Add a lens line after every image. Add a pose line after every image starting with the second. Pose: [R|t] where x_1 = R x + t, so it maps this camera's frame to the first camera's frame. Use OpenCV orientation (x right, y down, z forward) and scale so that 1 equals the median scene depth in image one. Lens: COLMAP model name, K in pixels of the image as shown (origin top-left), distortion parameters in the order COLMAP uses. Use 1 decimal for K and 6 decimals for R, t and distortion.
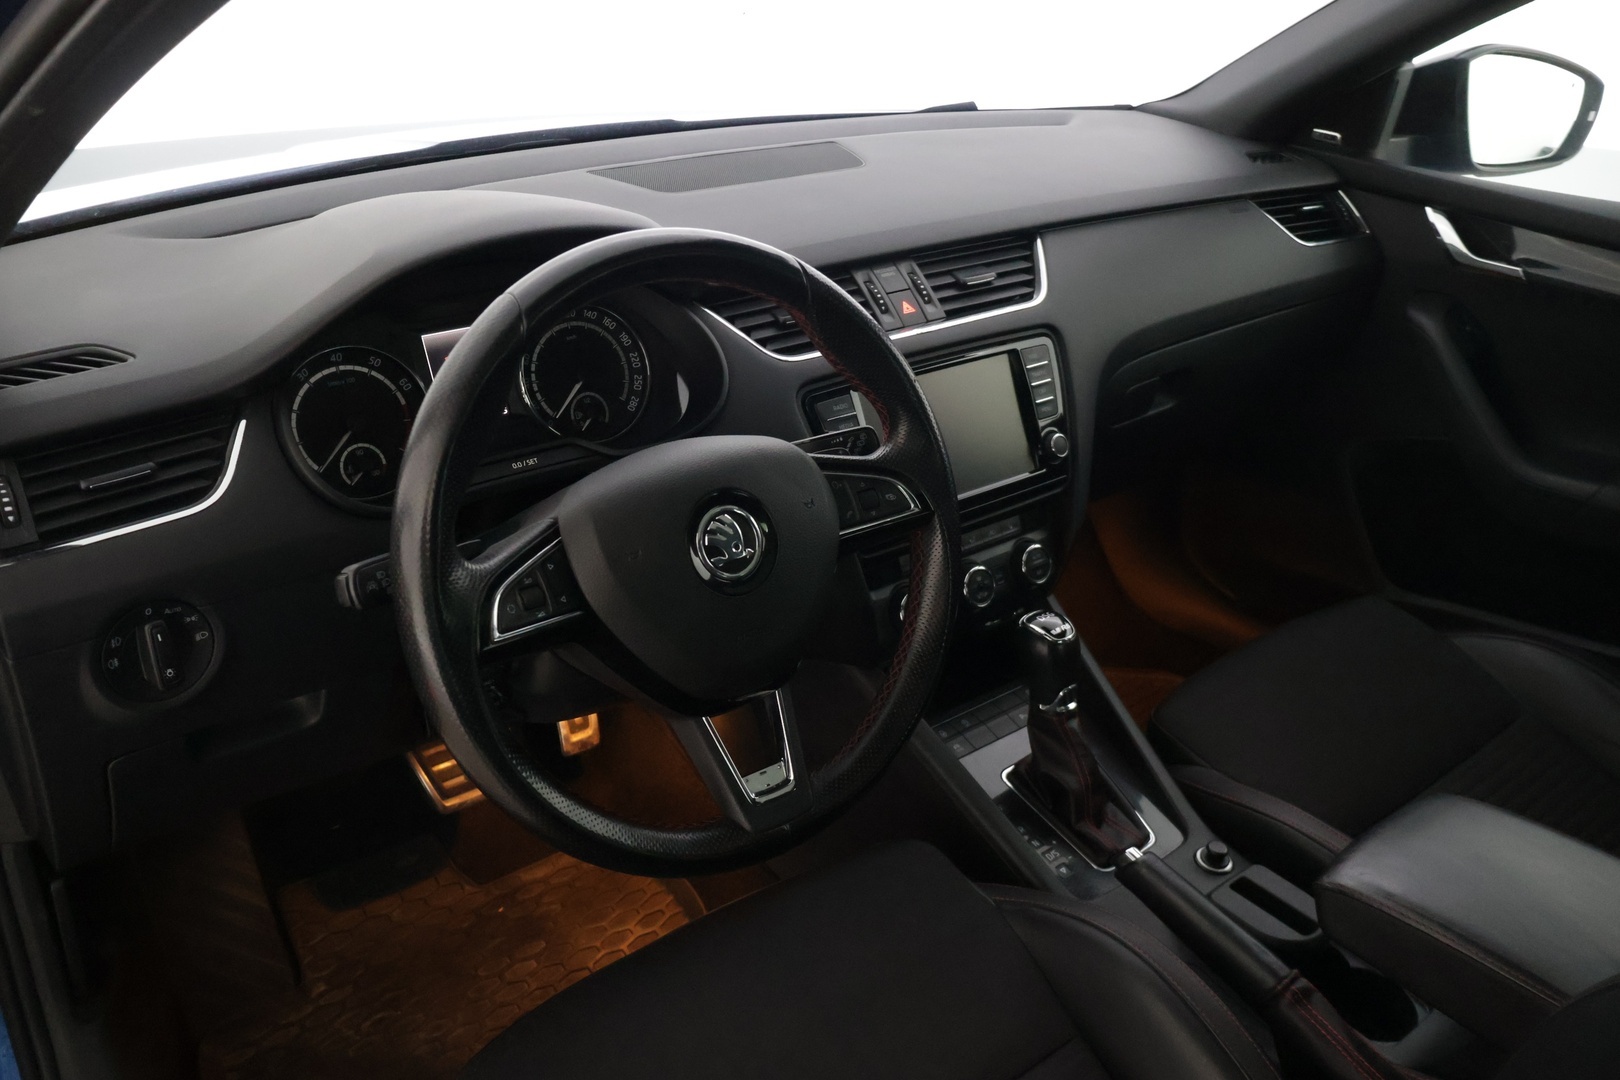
lens RADIAL K [[1375.7, 0, 810.0], [0, 1375.7, 540.0], [0, 0, 1]] dist [0.001991, 0.004380]
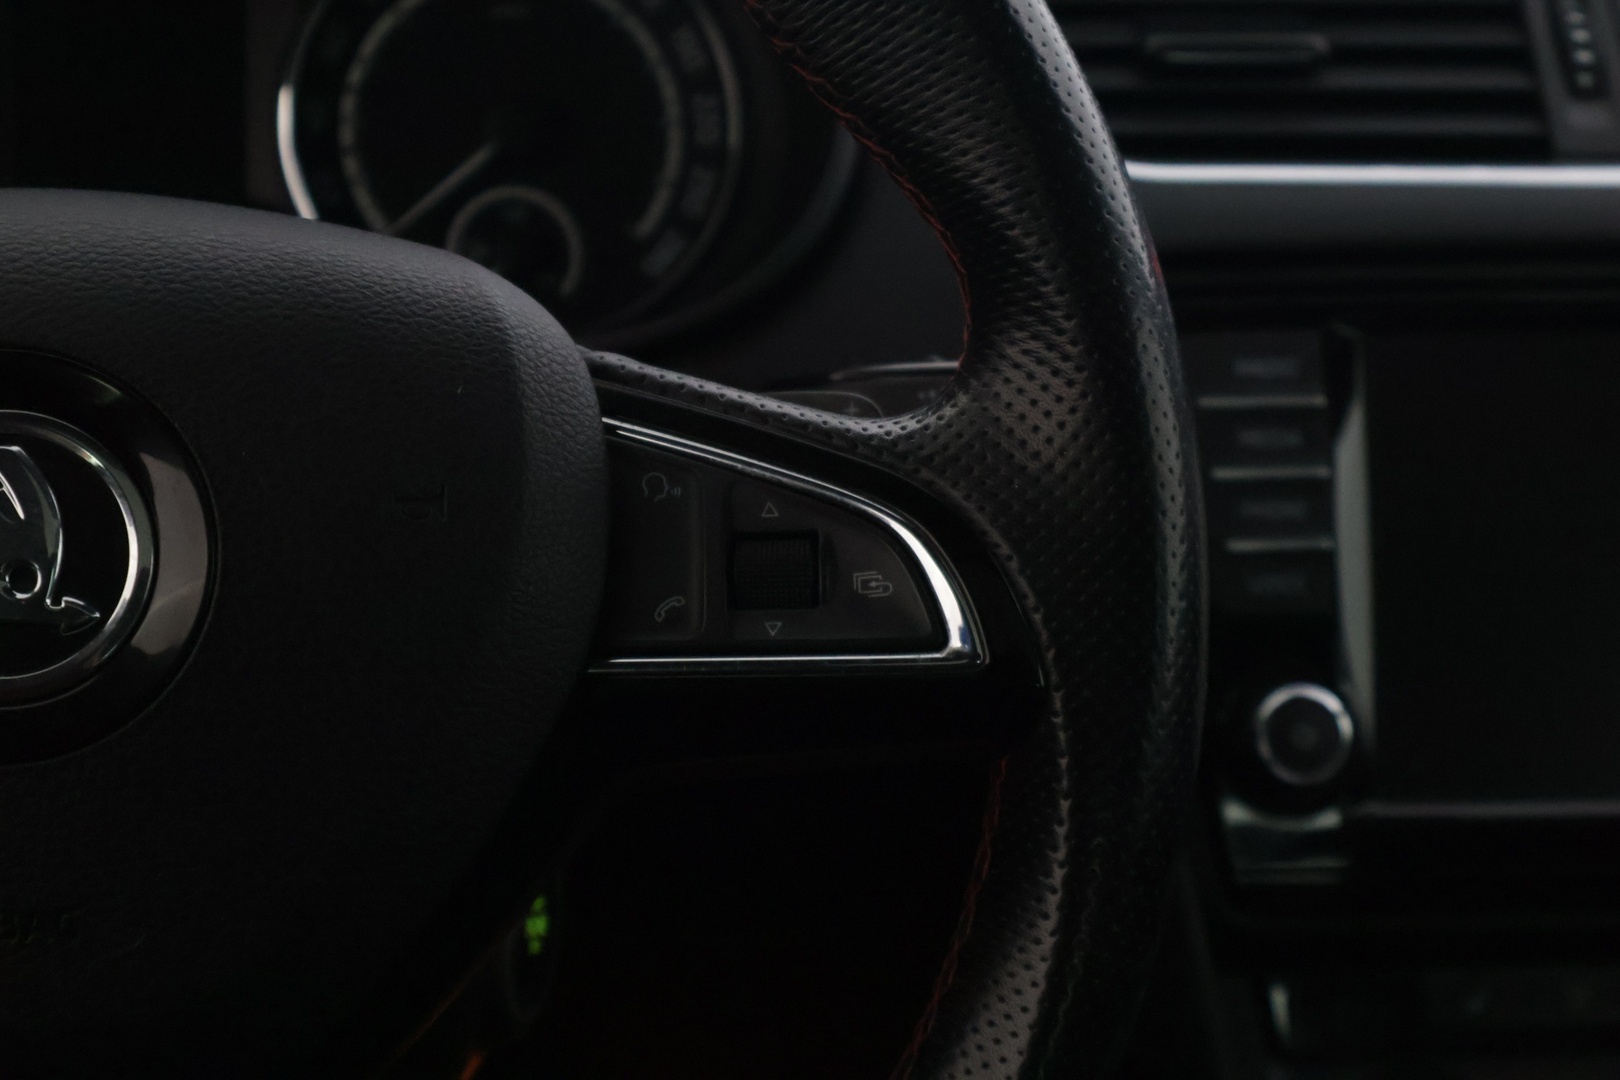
lens RADIAL K [[3287.9, 0, 810.0], [0, 3287.9, 540.0], [0, 0, 1]] dist [0.018925, -0.131153]
pose [[0.860727, 0.187414, -0.473312, 0.266848], [-0.243680, 0.968008, -0.059842, -0.000388], [0.446955, 0.166844, 0.878860, 0.382921]]
